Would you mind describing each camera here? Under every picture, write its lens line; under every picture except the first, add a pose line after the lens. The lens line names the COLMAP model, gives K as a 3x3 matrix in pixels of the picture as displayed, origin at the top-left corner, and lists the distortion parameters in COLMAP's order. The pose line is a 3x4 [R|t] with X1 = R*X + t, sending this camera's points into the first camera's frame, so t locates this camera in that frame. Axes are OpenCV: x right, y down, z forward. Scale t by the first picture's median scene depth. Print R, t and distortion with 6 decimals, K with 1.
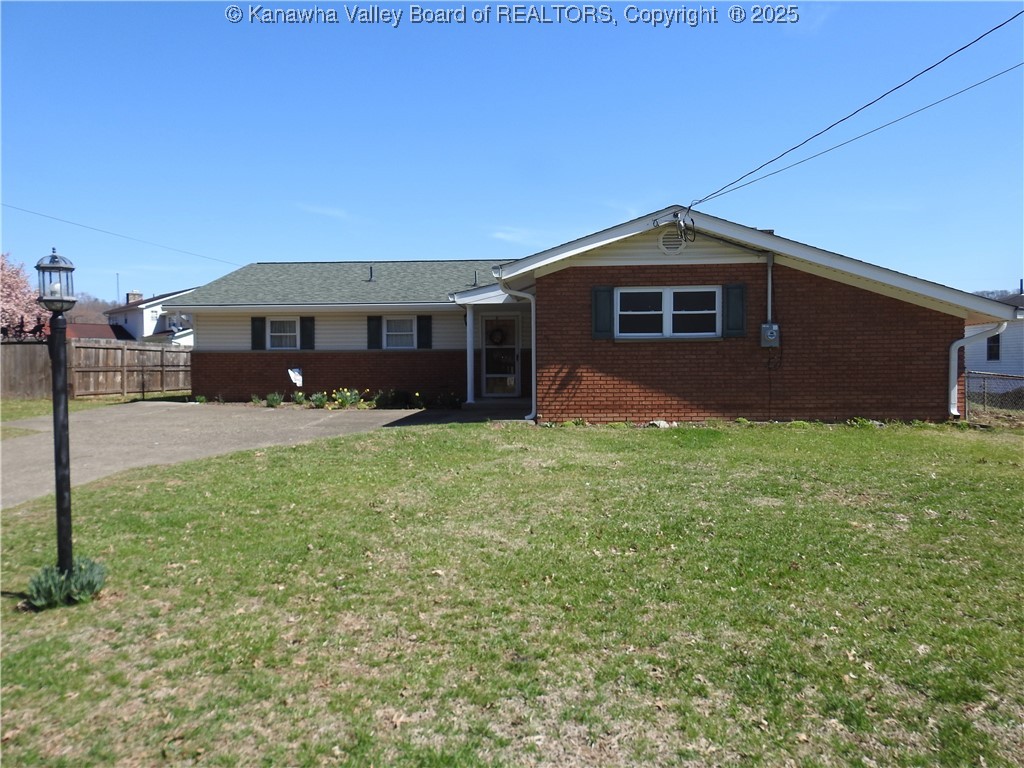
lens RADIAL K [[752.6, 0, 510.7], [0, 752.6, 389.1], [0, 0, 1]] dist [0.026071, -0.003053]
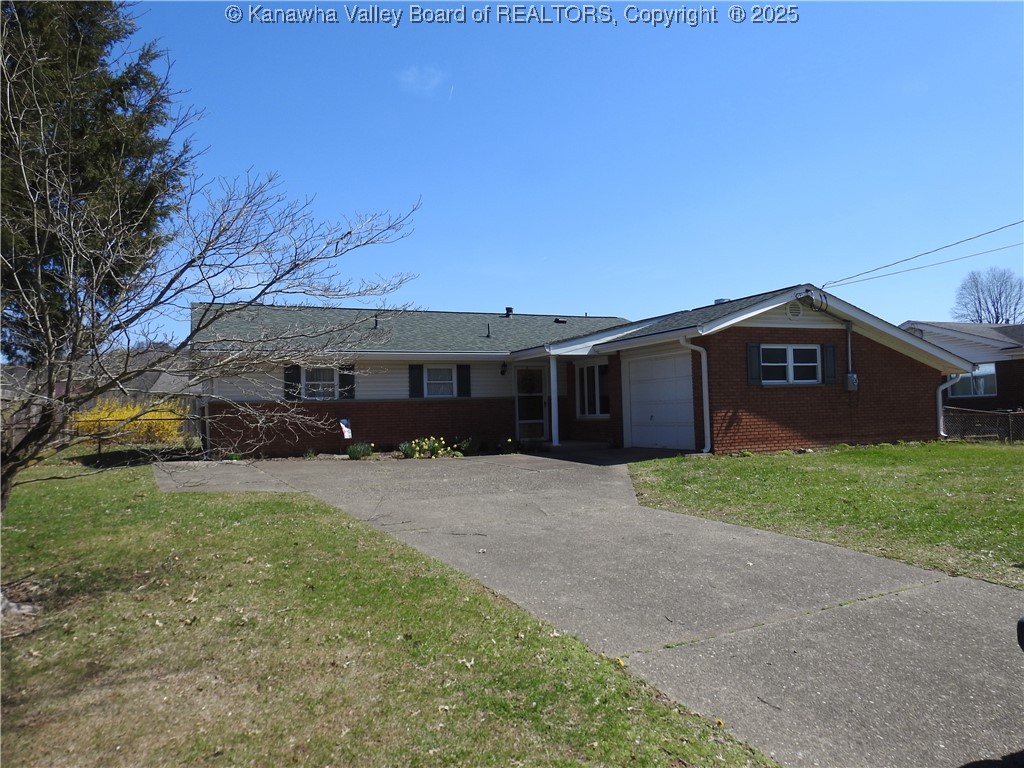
lens RADIAL K [[752.6, 0, 510.7], [0, 752.6, 382.5], [0, 0, 1]] dist [0.026071, -0.003053]
pose [[0.879598, -0.000193, 0.475718, -0.823737], [0.037289, 0.996951, -0.068543, -0.000654], [-0.474255, 0.078029, 0.876923, 0.100481]]
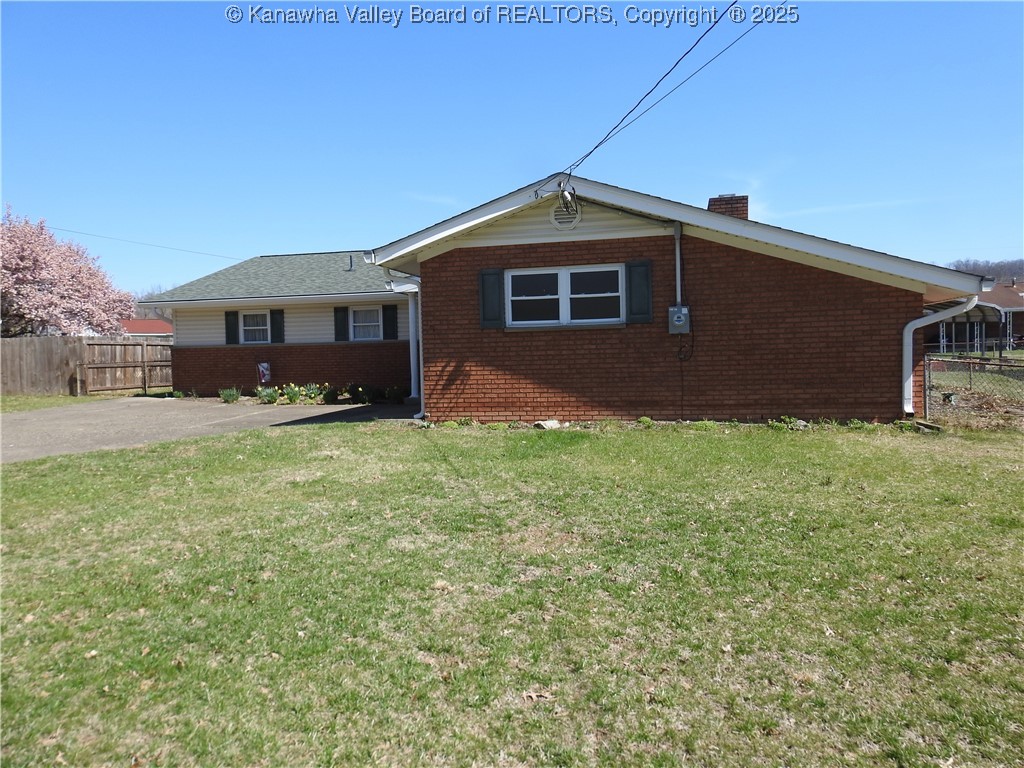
lens RADIAL K [[752.6, 0, 512.4], [0, 752.6, 384.0], [0, 0, 1]] dist [0.026071, -0.003053]
pose [[0.986292, -0.010021, -0.164703, 0.292020], [0.012119, 0.999858, 0.011740, -0.010863], [0.164562, -0.013575, 0.986273, 0.126575]]
